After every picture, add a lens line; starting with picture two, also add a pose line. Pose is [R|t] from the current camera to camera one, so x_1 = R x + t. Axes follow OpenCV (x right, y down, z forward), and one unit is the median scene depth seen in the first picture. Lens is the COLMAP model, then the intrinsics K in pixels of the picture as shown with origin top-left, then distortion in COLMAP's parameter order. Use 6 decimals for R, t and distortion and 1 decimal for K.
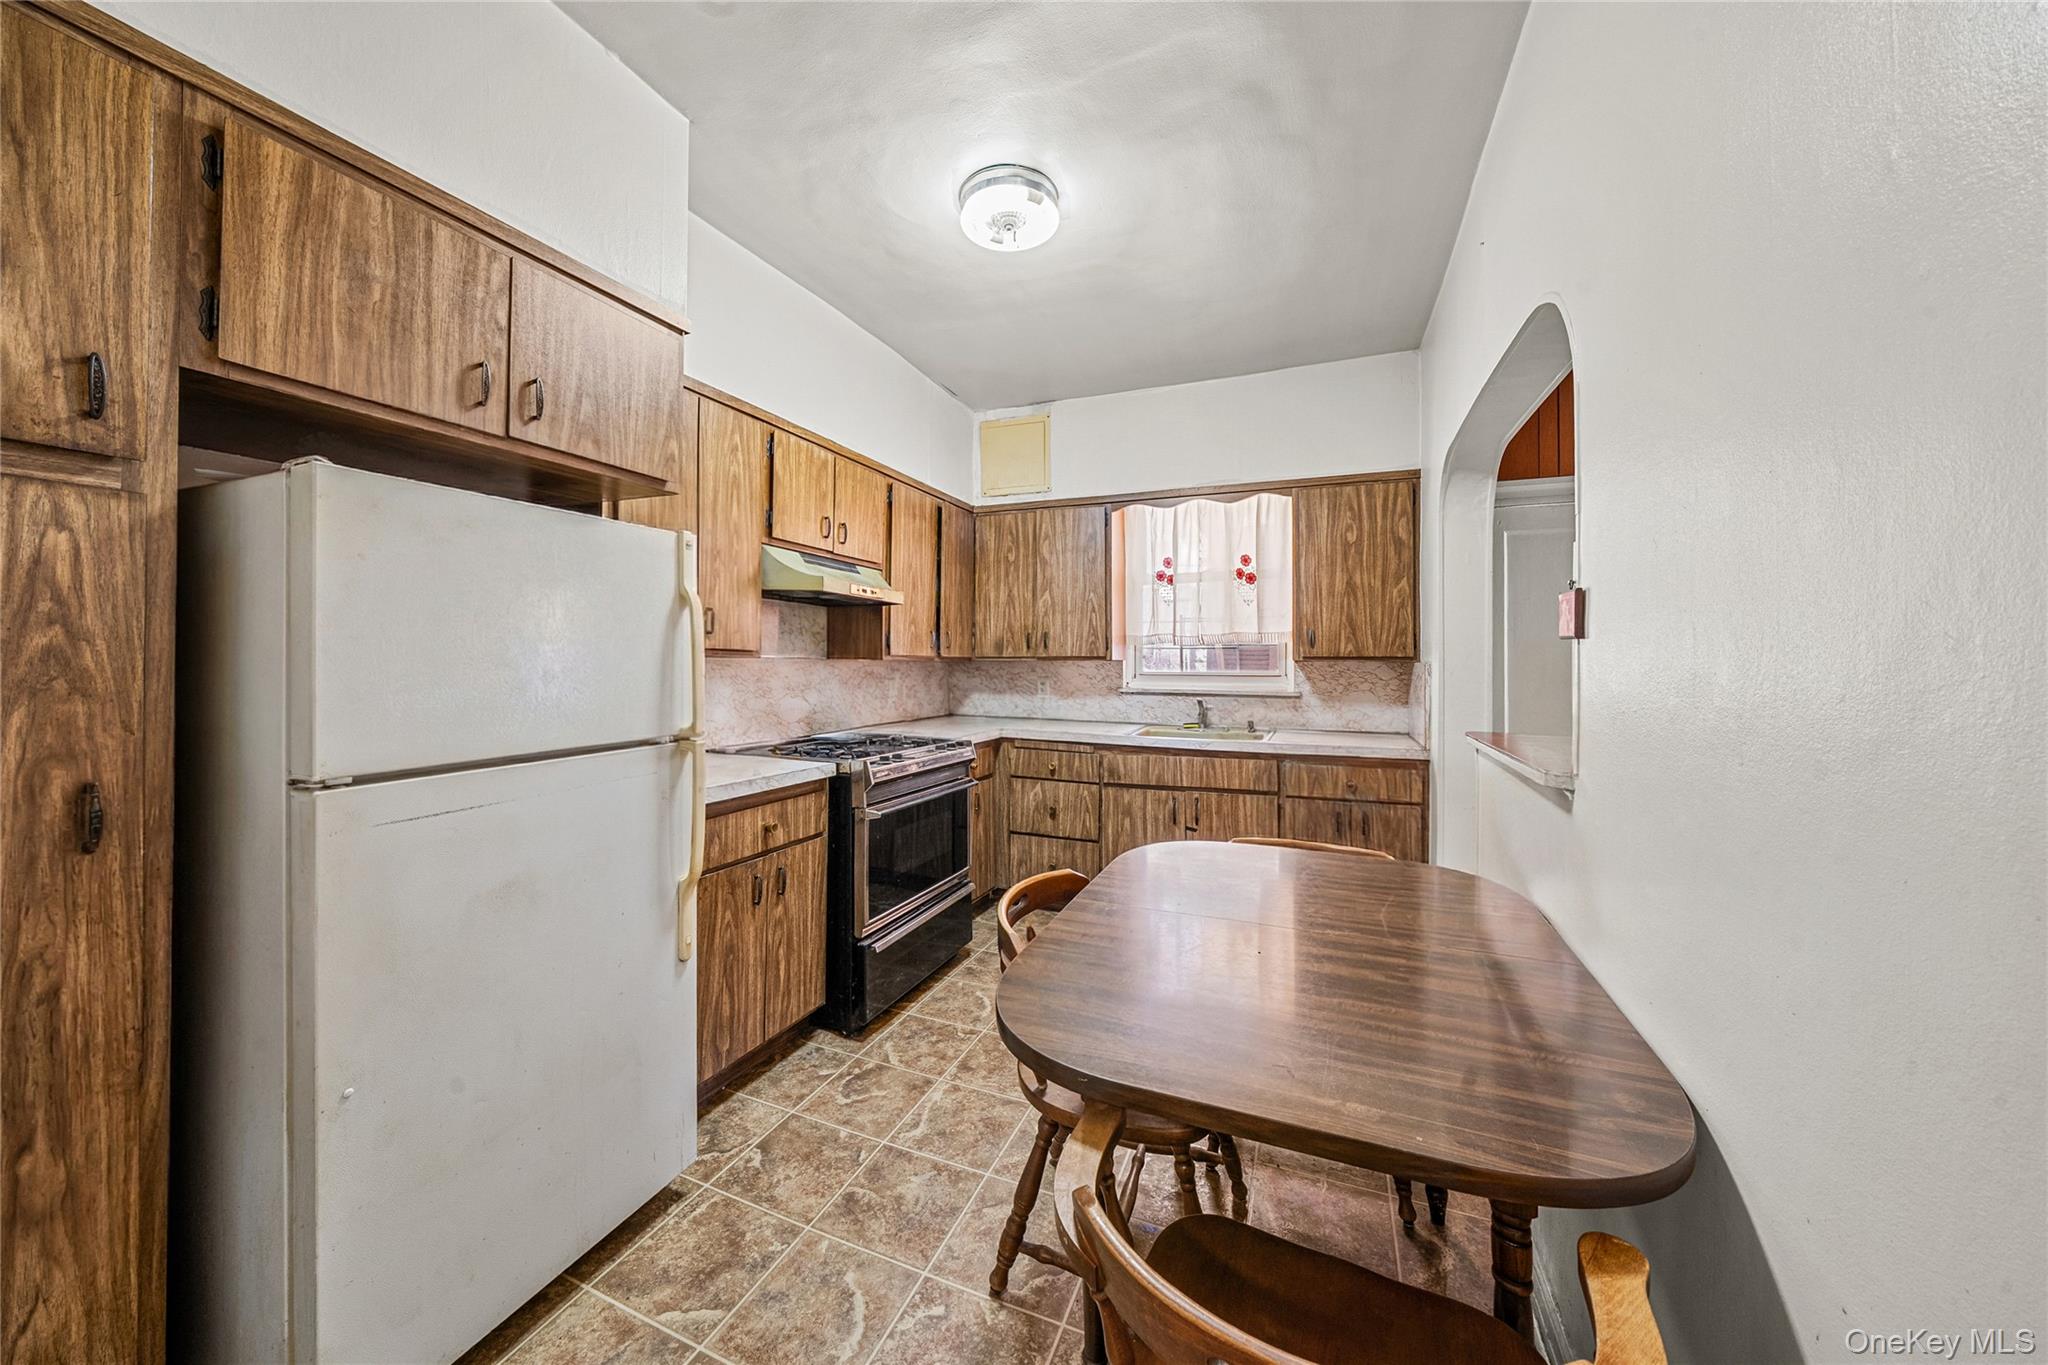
lens RADIAL K [[713.3, 0, 1027.4], [0, 713.3, 646.1], [0, 0, 1]] dist [-0.007206, -0.000176]
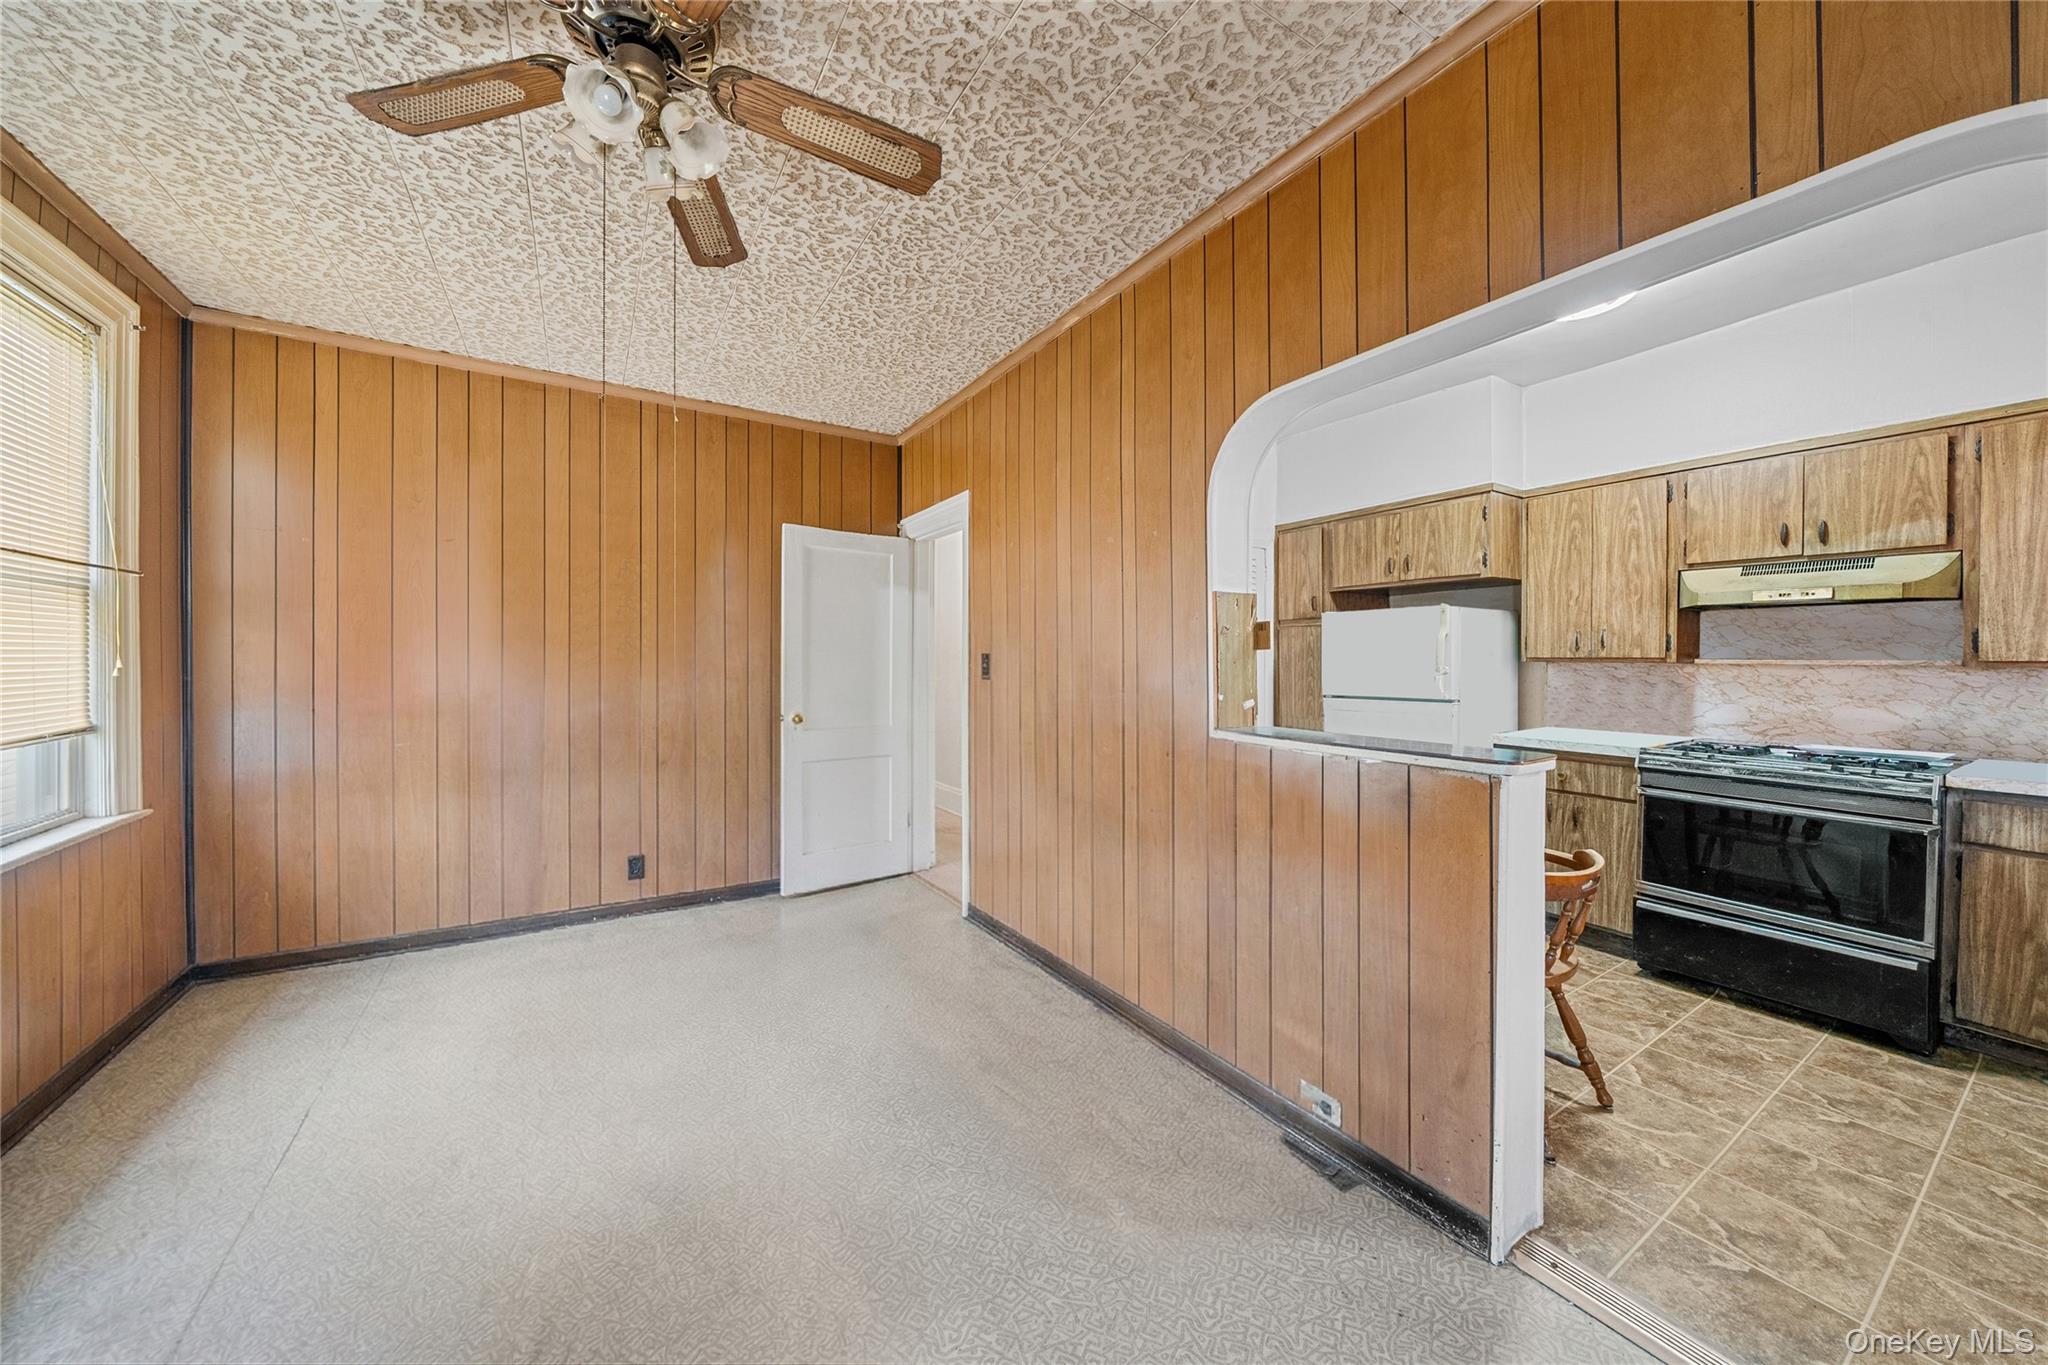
lens RADIAL K [[713.3, 0, 1030.8], [0, 713.3, 672.4], [0, 0, 1]] dist [-0.007206, -0.000176]
pose [[-0.579919, 0.002375, -0.814671, 1.377807], [0.006850, 0.999975, -0.001962, 0.027499], [0.814645, -0.006718, -0.579921, 0.865039]]
